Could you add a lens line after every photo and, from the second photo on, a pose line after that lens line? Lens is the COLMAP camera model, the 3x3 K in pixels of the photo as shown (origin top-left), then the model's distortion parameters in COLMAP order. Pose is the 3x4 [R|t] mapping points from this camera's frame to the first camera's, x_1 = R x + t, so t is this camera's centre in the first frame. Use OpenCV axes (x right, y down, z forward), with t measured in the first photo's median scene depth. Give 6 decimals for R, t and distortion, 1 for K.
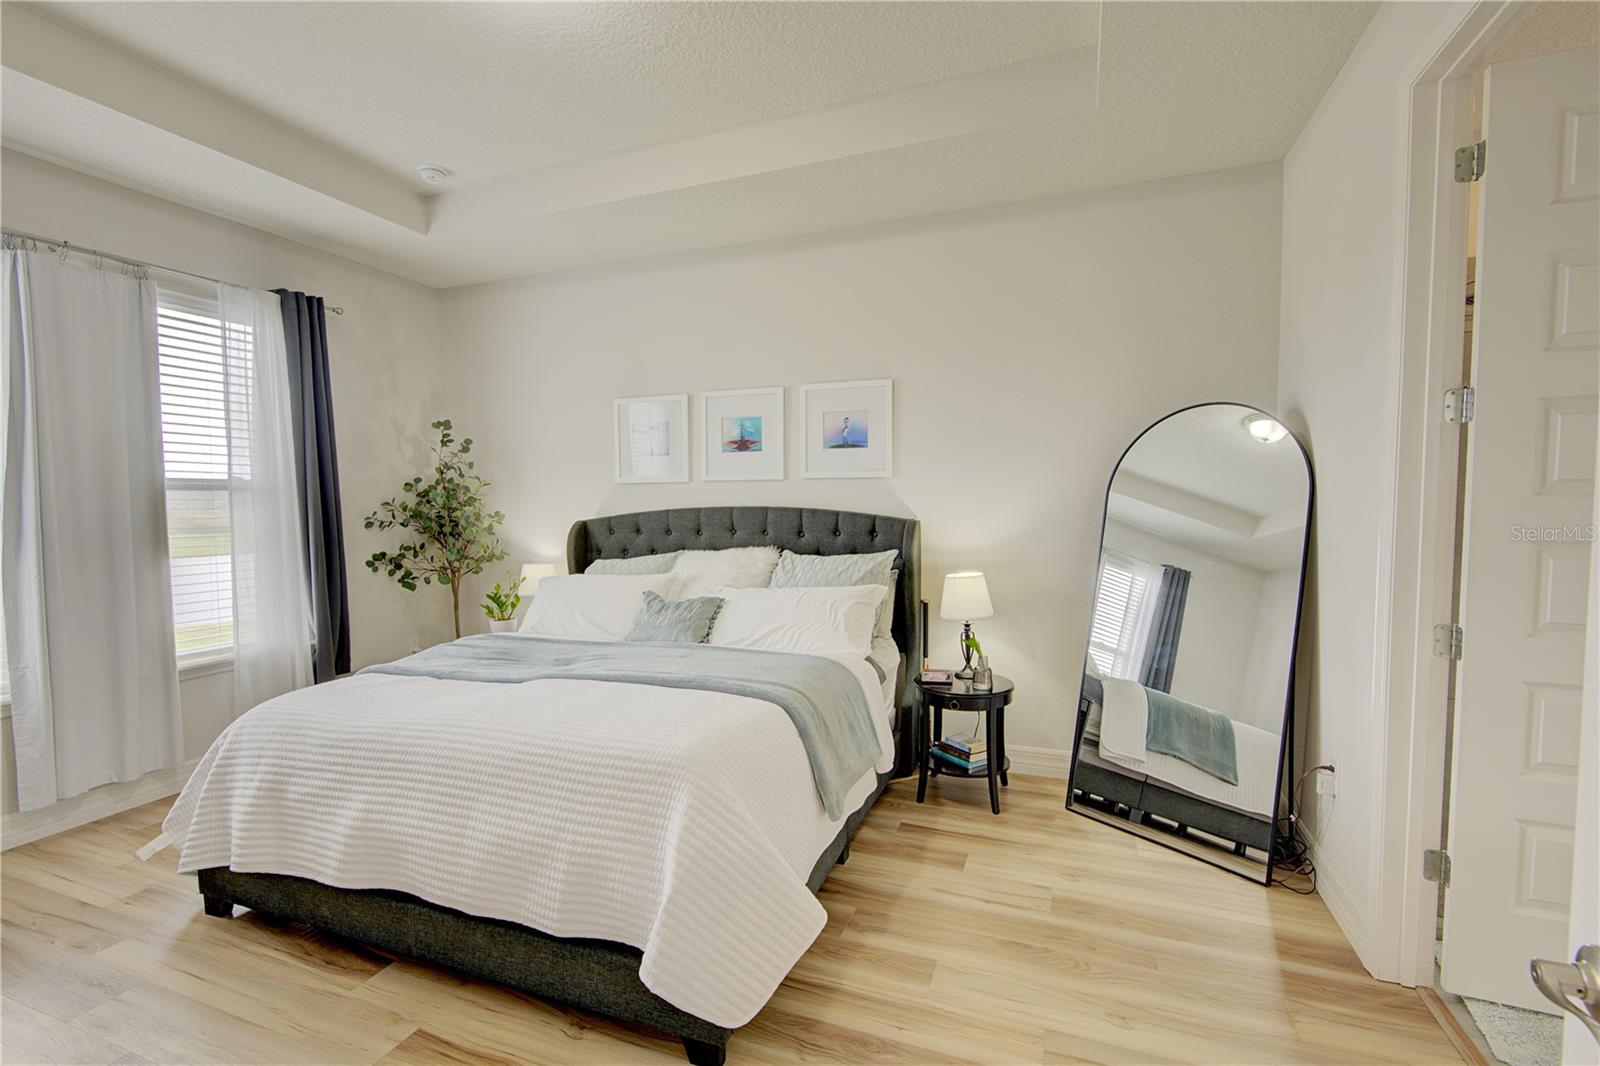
lens RADIAL K [[733.0, 0, 798.1], [0, 733.0, 539.6], [0, 0, 1]] dist [0.000546, 0.000201]
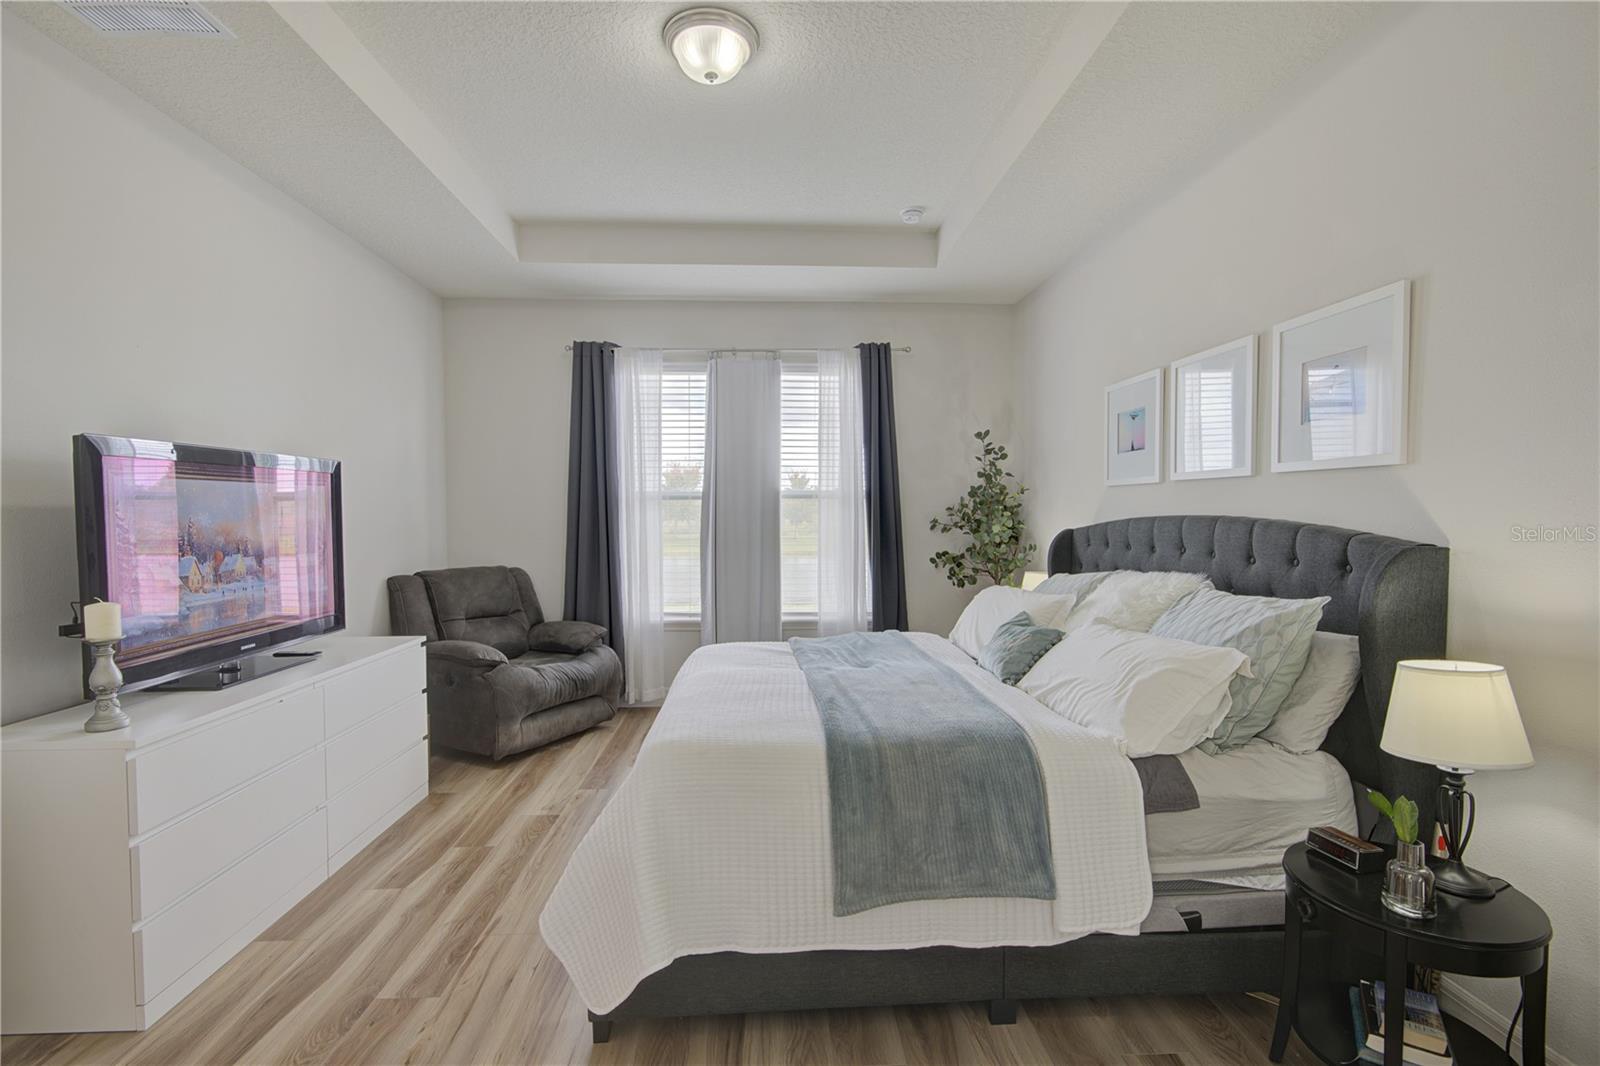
lens RADIAL K [[728.6, 0, 801.9], [0, 728.6, 528.1], [0, 0, 1]] dist [-0.000866, -0.000050]
pose [[0.418668, 0.028585, -0.907689, 0.415282], [-0.049482, 0.998738, 0.008629, -0.019821], [0.906790, 0.041301, 0.419554, 0.363192]]
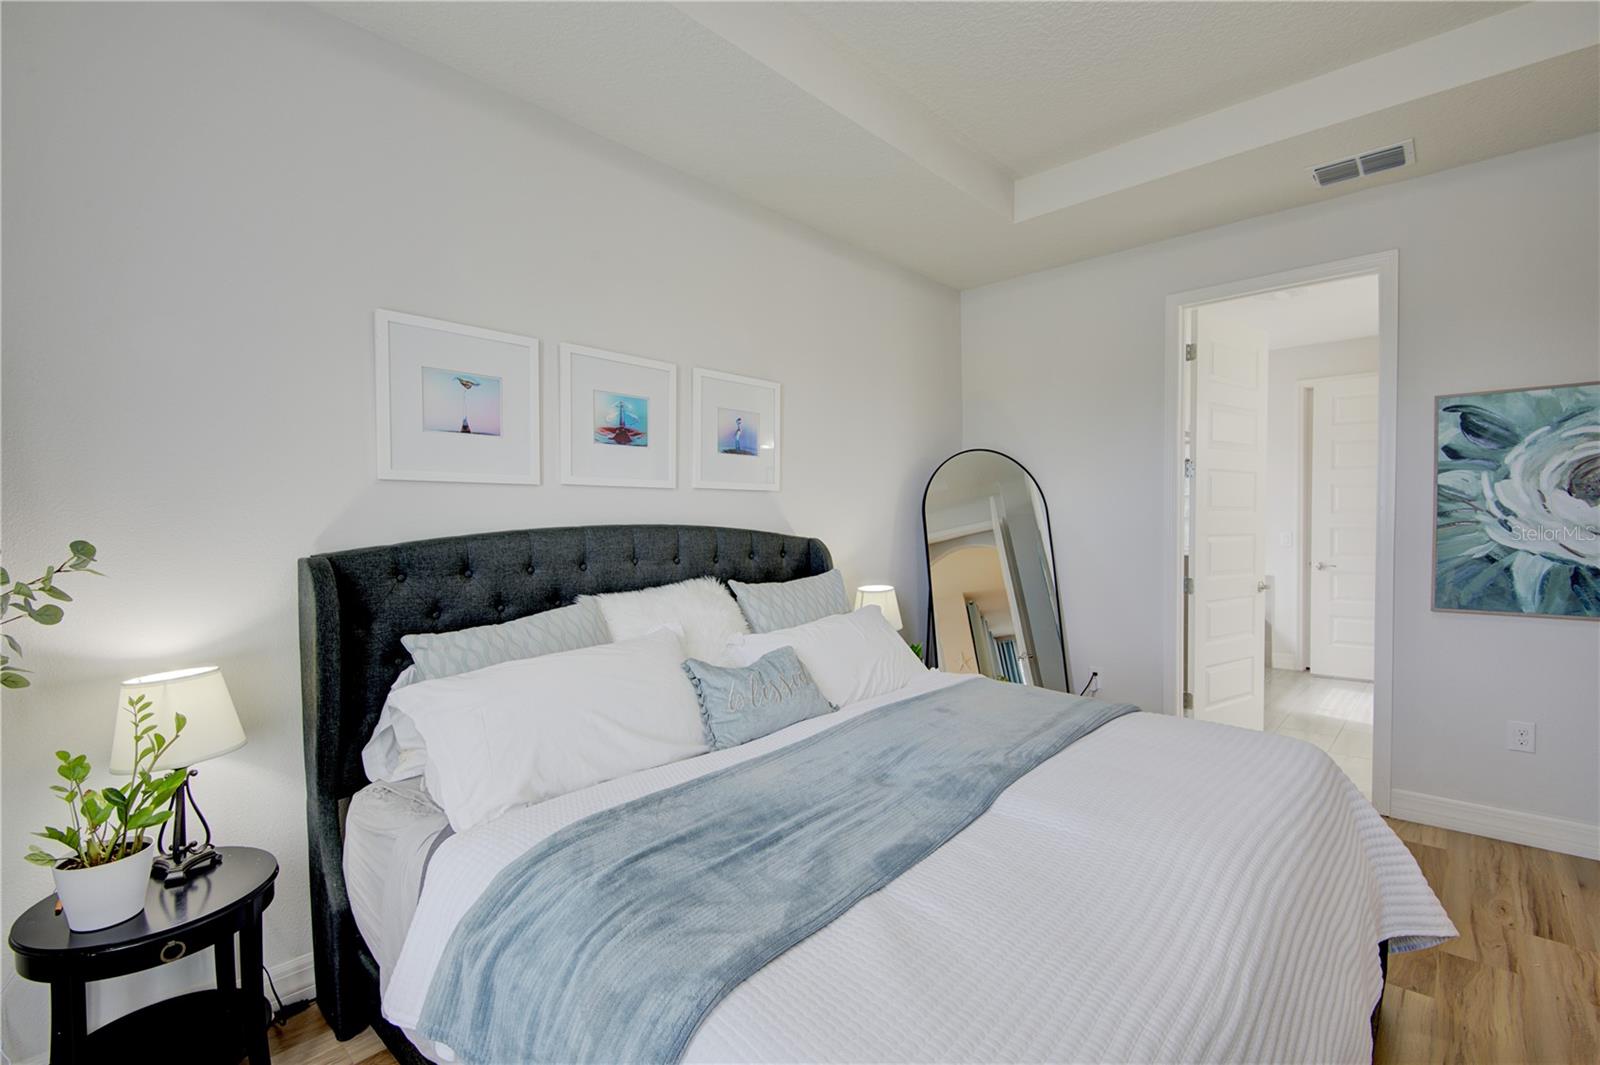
lens RADIAL K [[728.6, 0, 801.9], [0, 728.6, 527.6], [0, 0, 1]] dist [-0.000866, -0.000050]
pose [[0.360765, -0.011289, 0.932589, -0.679374], [0.049224, 0.998764, -0.006952, -0.030833], [-0.931357, 0.048414, 0.360874, 0.625855]]
